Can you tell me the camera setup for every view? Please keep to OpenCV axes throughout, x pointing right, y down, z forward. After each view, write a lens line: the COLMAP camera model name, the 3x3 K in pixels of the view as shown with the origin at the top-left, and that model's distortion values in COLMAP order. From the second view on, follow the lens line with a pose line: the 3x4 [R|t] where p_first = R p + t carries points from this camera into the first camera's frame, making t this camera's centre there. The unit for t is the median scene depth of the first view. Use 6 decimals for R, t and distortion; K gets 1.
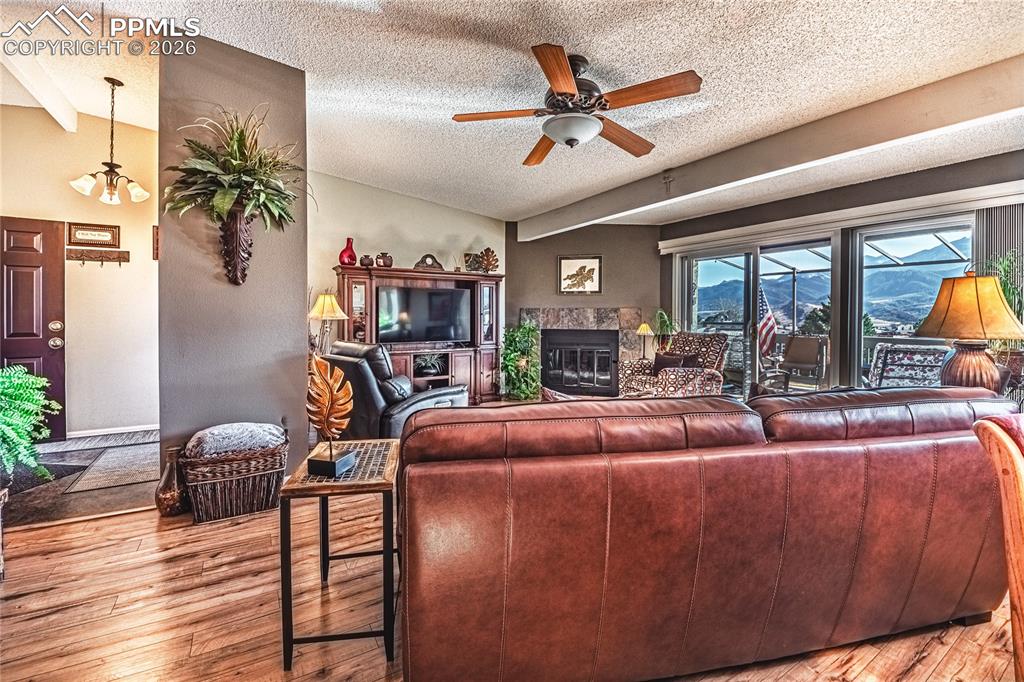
lens RADIAL K [[445.6, 0, 526.3], [0, 445.6, 314.8], [0, 0, 1]] dist [-0.001662, -0.004146]
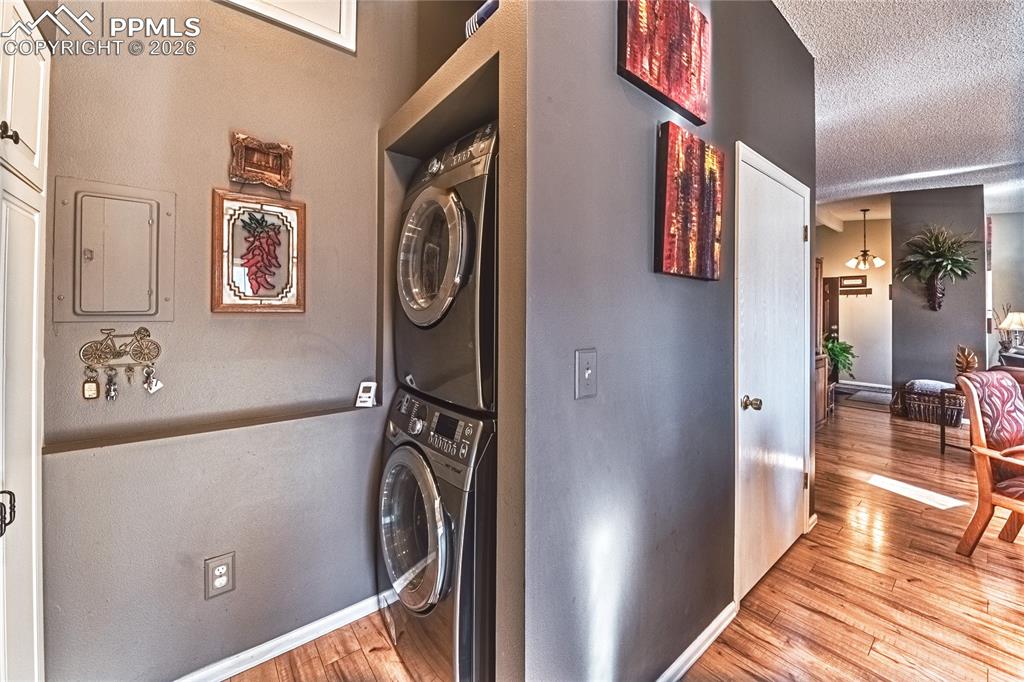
lens RADIAL K [[386.0, 0, 492.7], [0, 386.0, 310.8], [0, 0, 1]] dist [-0.016317, -0.000625]
pose [[0.083645, -0.004983, -0.996483, 0.545124], [-0.007997, 0.999952, -0.005671, -0.027641], [0.996464, 0.008444, 0.083601, -0.700600]]
